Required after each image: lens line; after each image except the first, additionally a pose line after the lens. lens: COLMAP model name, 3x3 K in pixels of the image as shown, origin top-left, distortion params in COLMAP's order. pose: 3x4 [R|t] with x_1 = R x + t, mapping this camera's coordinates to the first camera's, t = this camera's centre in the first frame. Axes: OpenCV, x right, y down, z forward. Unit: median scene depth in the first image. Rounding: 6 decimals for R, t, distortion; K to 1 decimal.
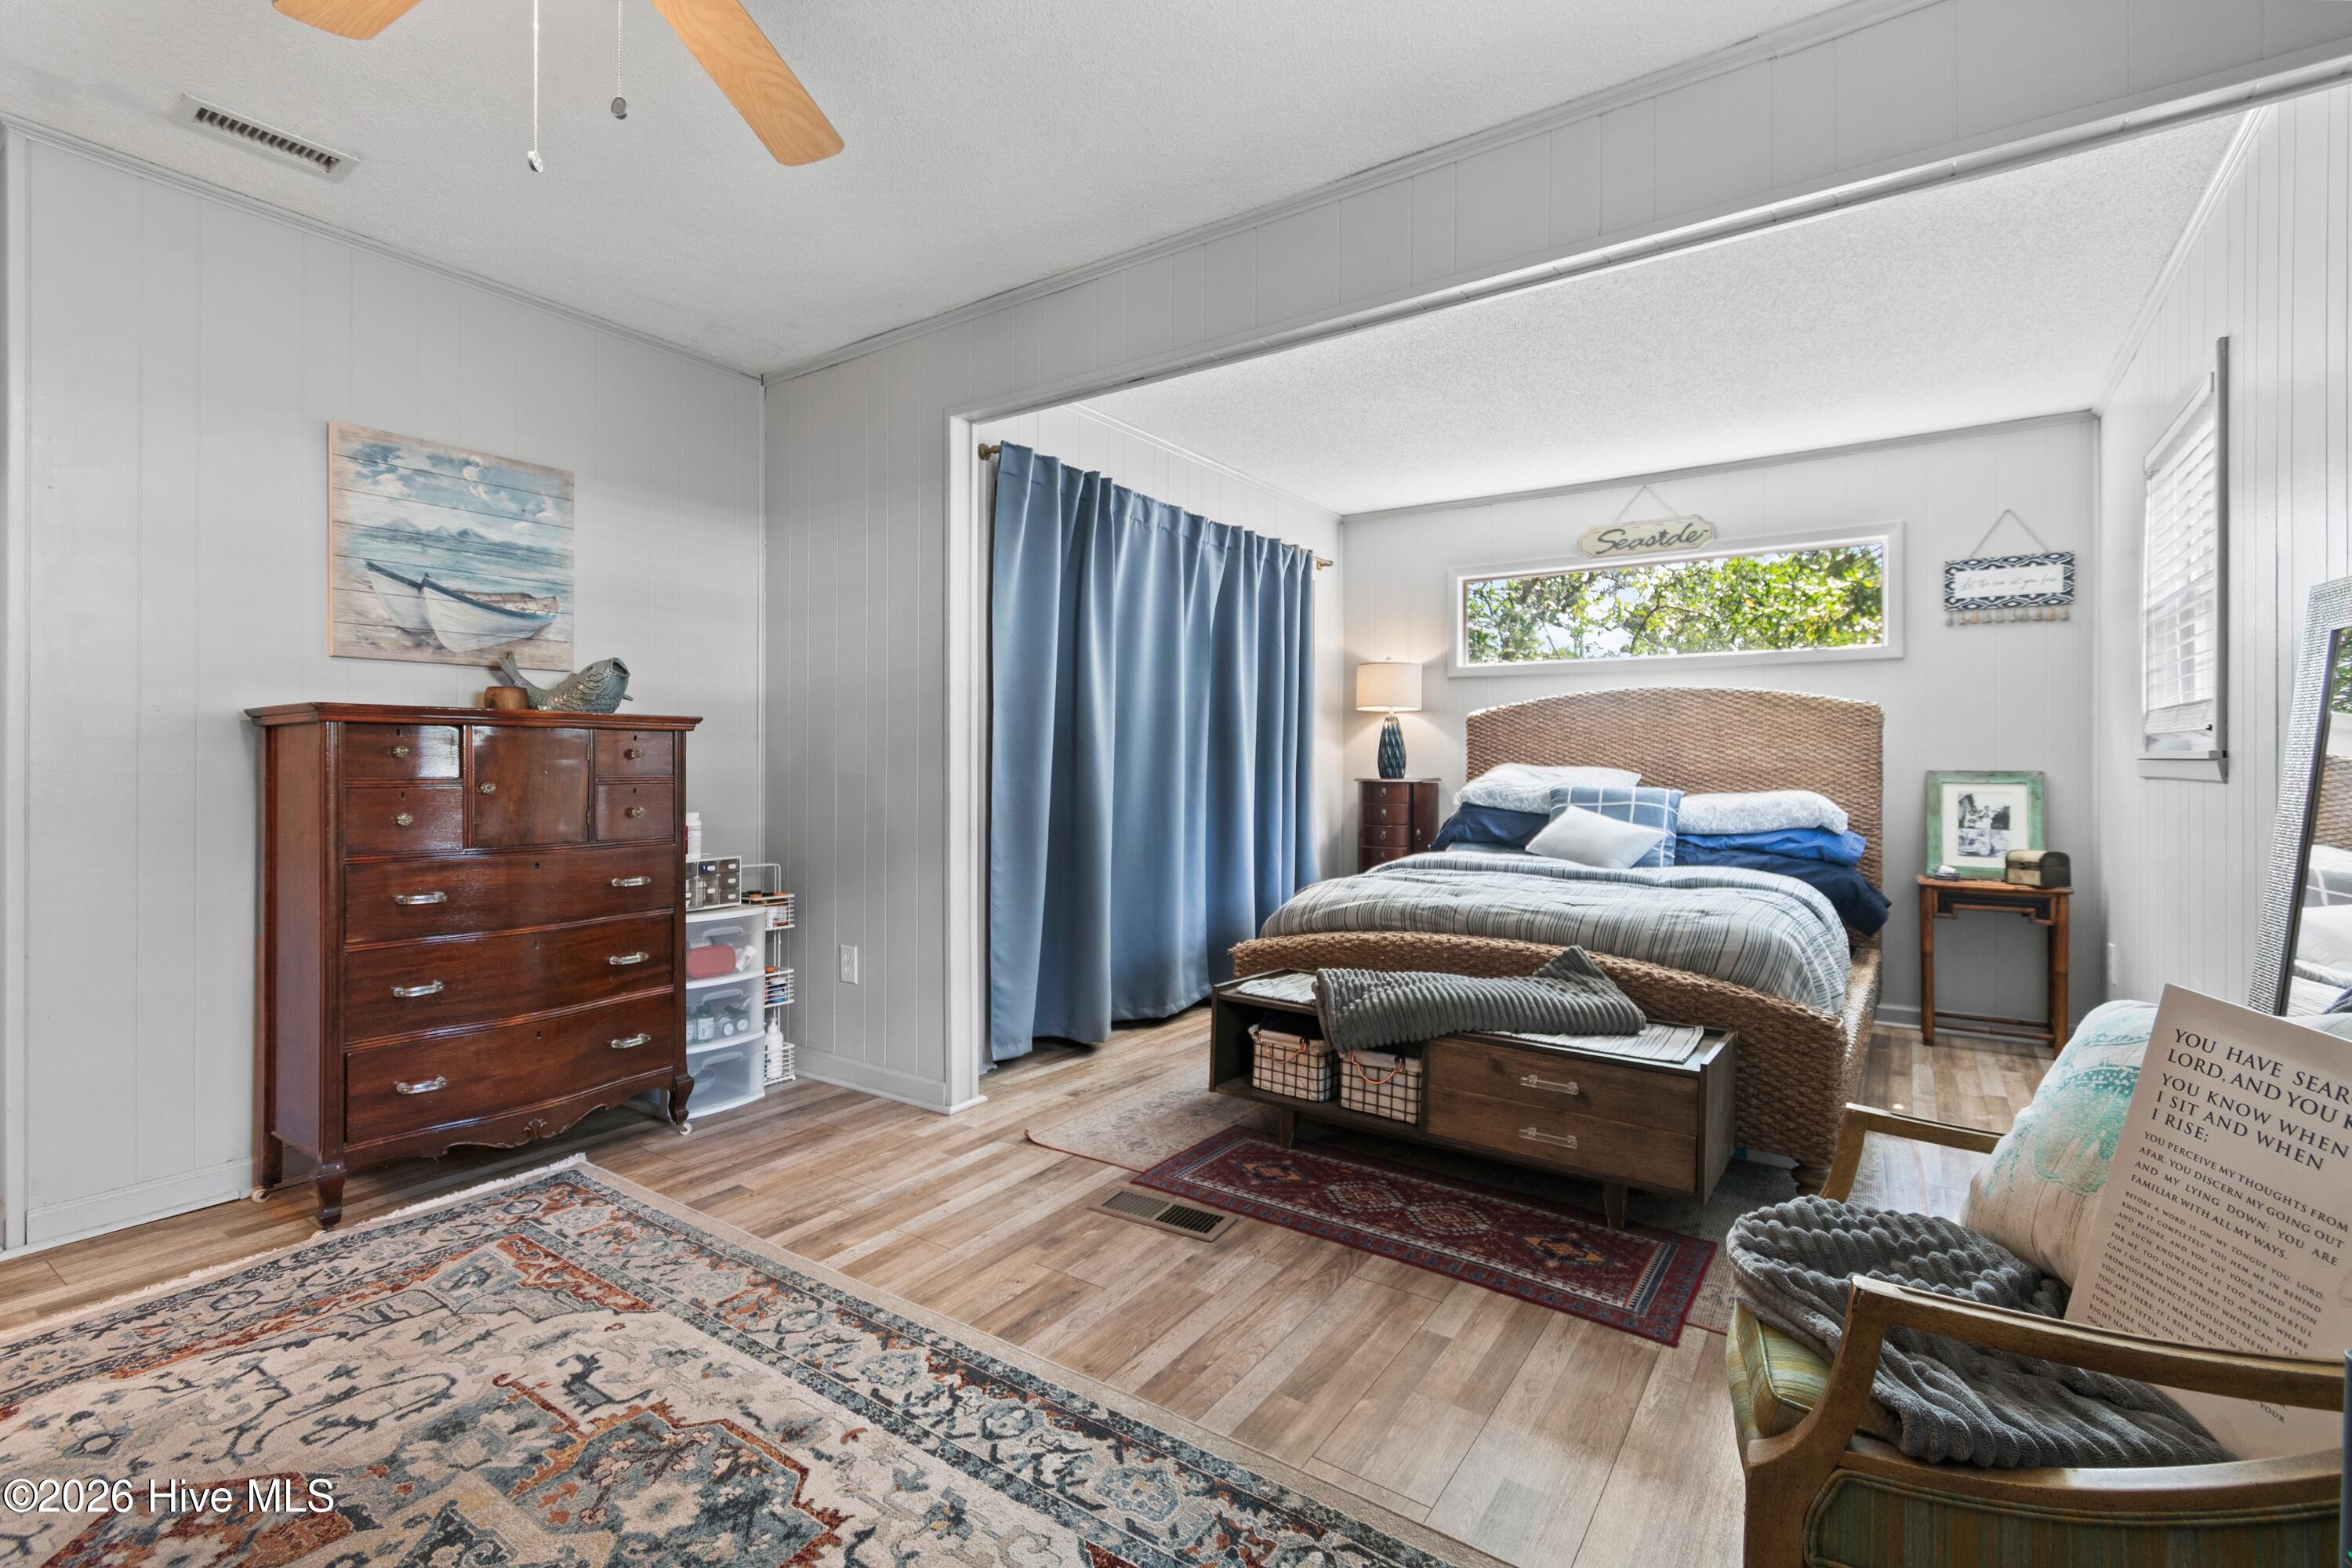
lens RADIAL K [[1064.2, 0, 1178.2], [0, 1064.2, 770.3], [0, 0, 1]] dist [0.005204, -0.003008]
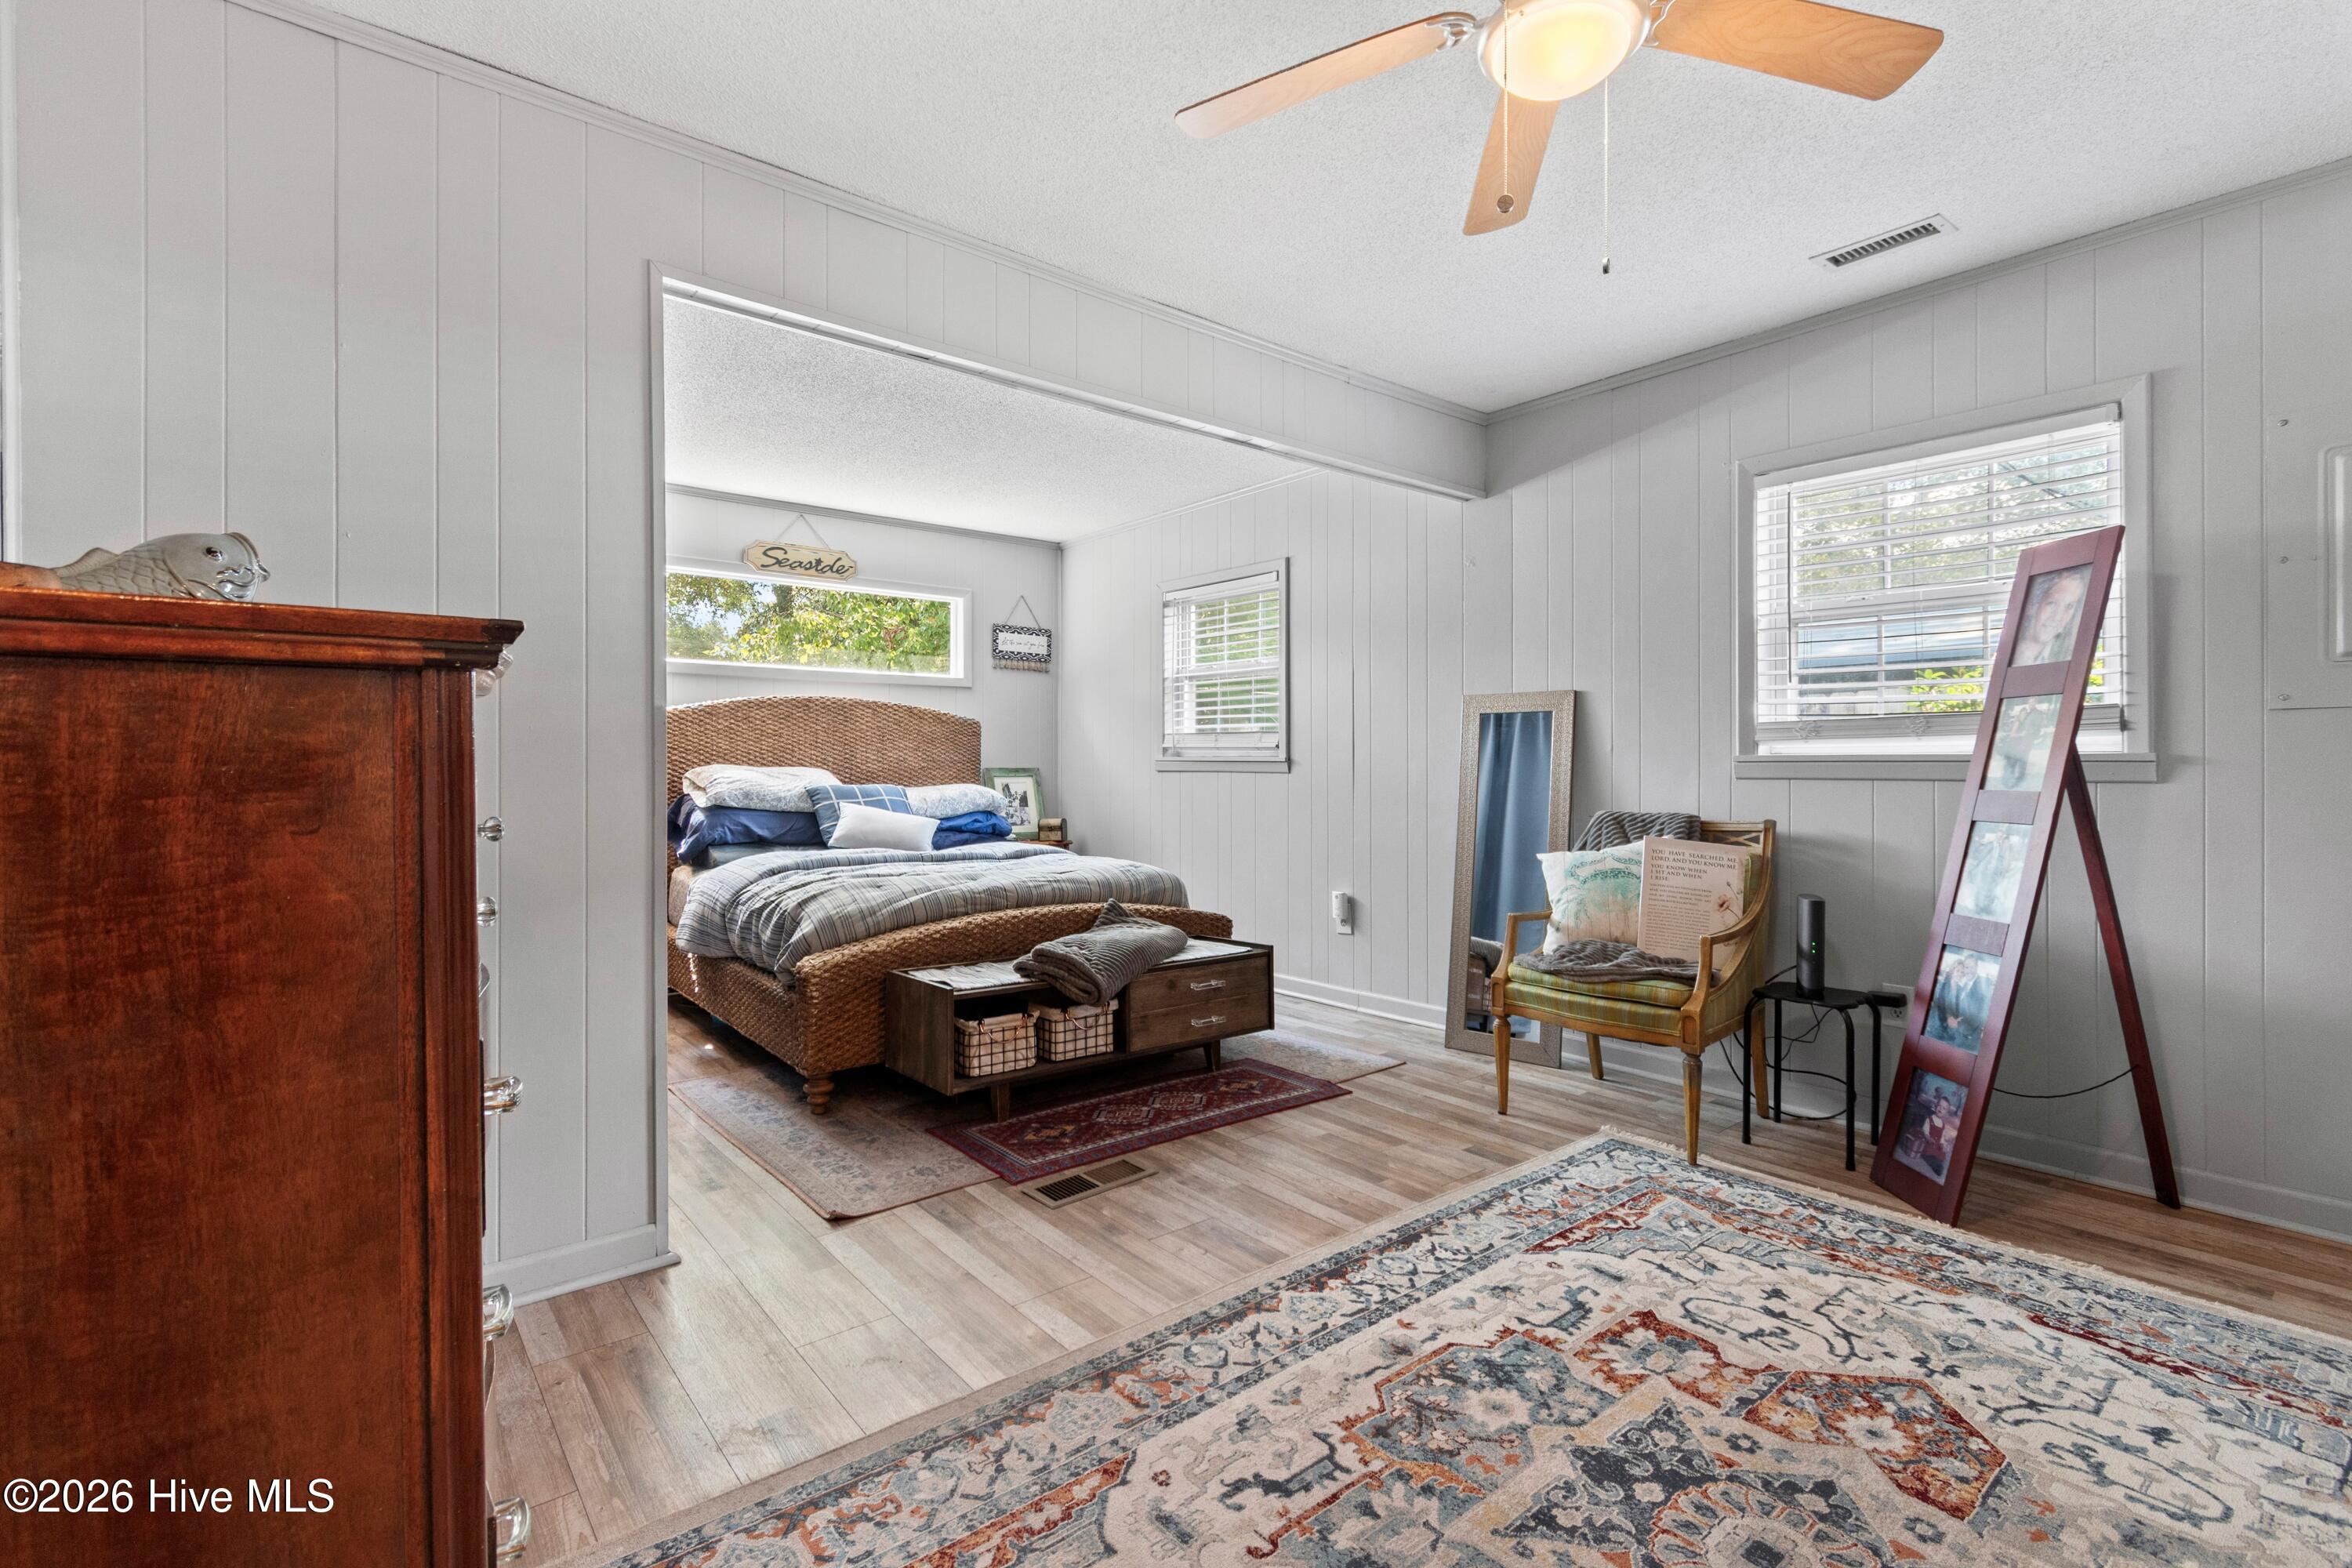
lens RADIAL K [[1064.2, 0, 1181.9], [0, 1064.2, 773.6], [0, 0, 1]] dist [0.005204, -0.003008]
pose [[0.273207, -0.011683, 0.961884, -1.123488], [0.006535, 0.999926, 0.010289, -0.010336], [-0.961933, 0.003475, 0.273263, 0.671183]]
